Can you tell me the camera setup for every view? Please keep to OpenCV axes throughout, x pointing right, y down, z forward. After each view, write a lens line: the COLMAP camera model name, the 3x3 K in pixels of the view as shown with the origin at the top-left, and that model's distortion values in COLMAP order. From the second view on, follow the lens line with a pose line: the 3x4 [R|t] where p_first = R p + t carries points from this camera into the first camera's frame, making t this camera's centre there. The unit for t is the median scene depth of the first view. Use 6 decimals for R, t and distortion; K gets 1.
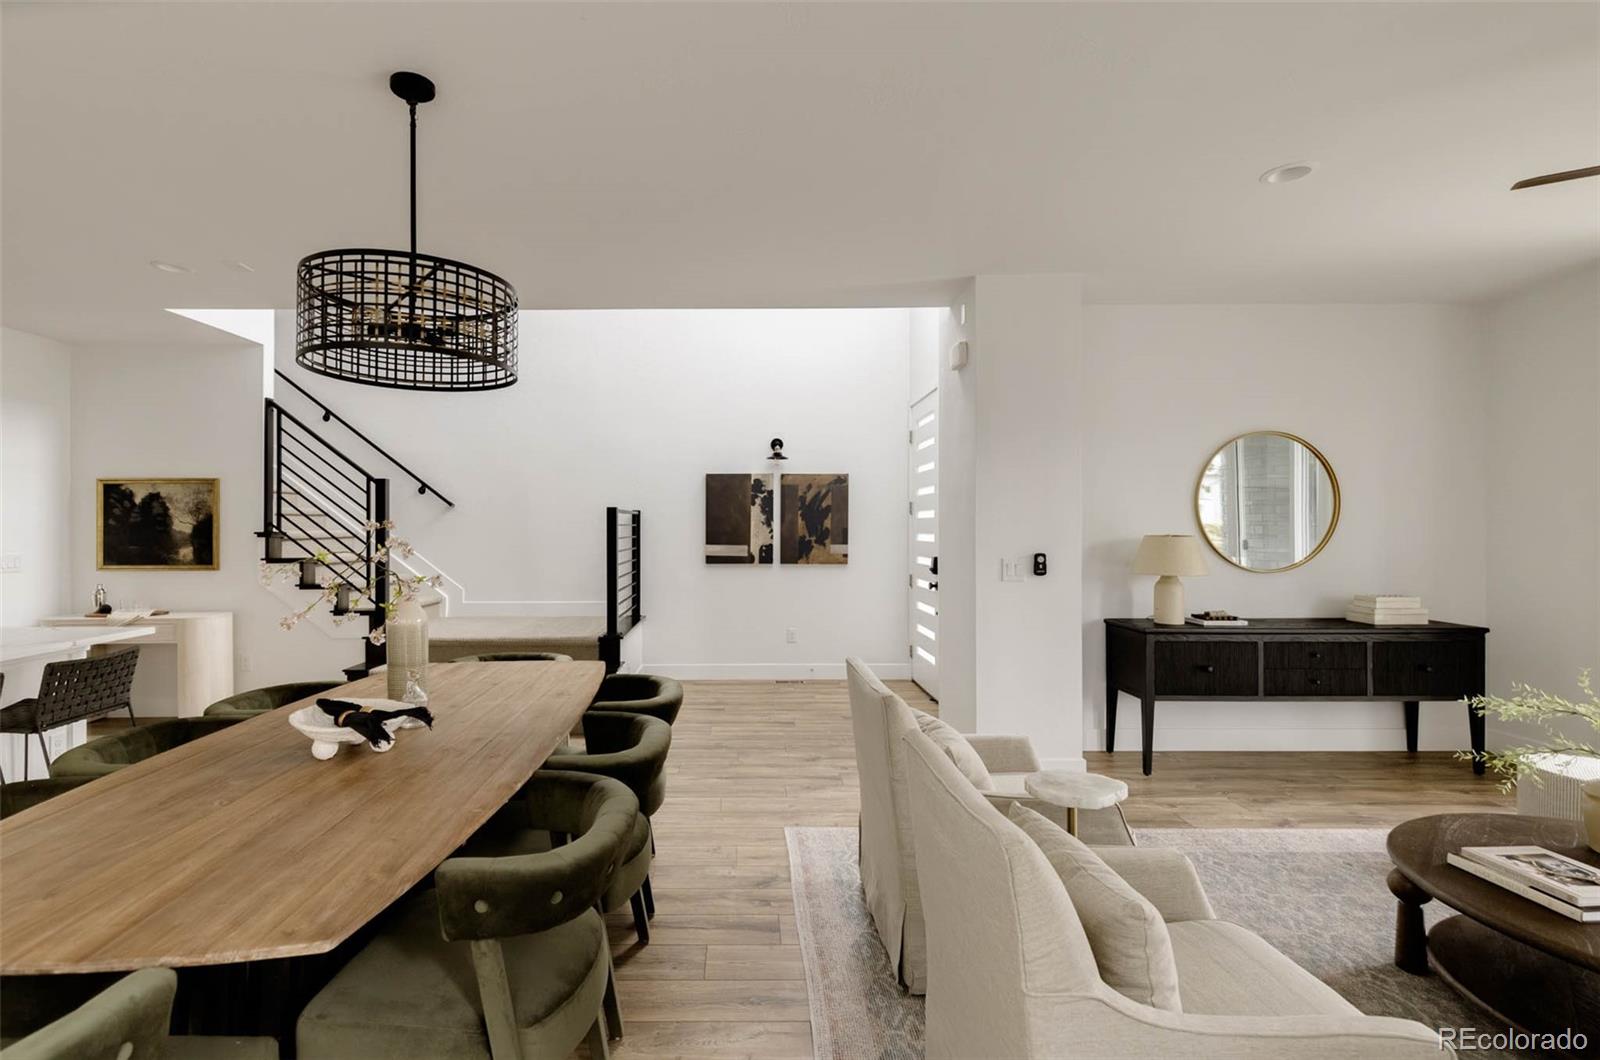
lens RADIAL K [[728.5, 0, 760.2], [0, 728.5, 524.6], [0, 0, 1]] dist [0.006955, -0.001454]
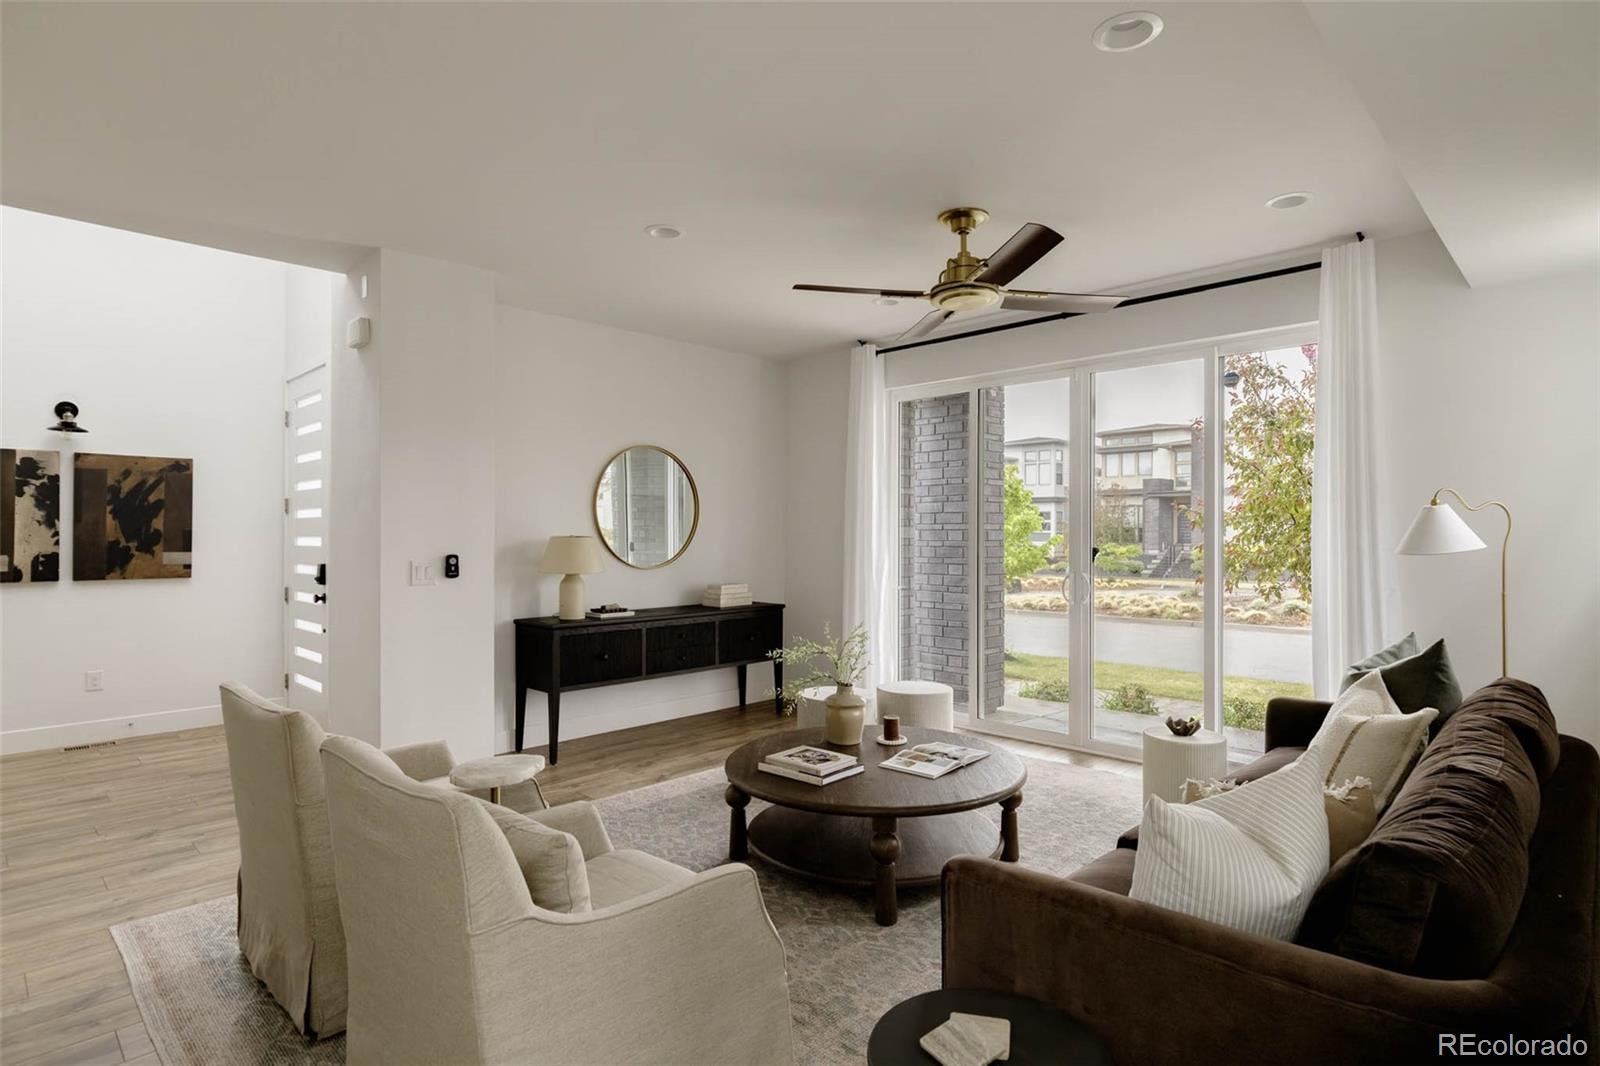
lens RADIAL K [[801.9, 0, 789.6], [0, 801.9, 535.1], [0, 0, 1]] dist [-0.005948, 0.001928]
pose [[0.709176, -0.000527, 0.705031, -0.038605], [-0.002578, 0.999991, 0.003341, 0.008276], [-0.705027, -0.004187, 0.709168, -0.051226]]
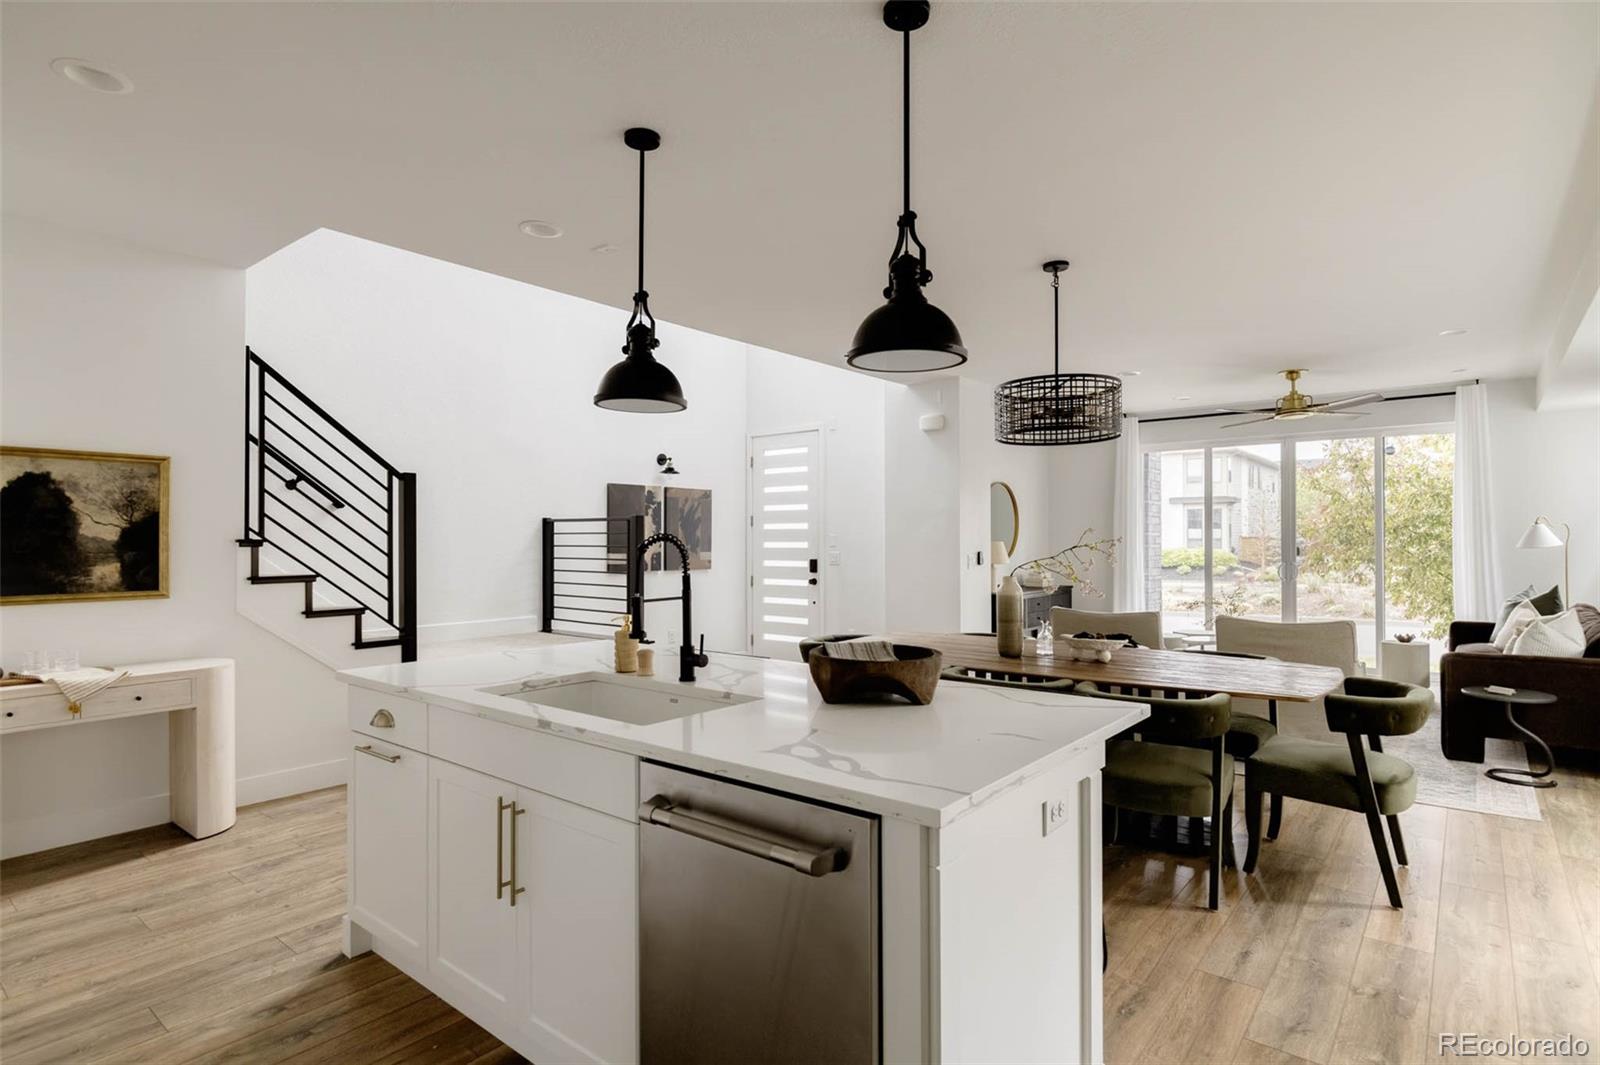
lens RADIAL K [[801.9, 0, 783.2], [0, 801.9, 528.7], [0, 0, 1]] dist [-0.005948, 0.001928]
pose [[0.649428, 0.011116, 0.760342, -1.142605], [-0.000883, 0.999903, -0.013865, 0.012609], [-0.760422, 0.008333, 0.649376, 0.146293]]
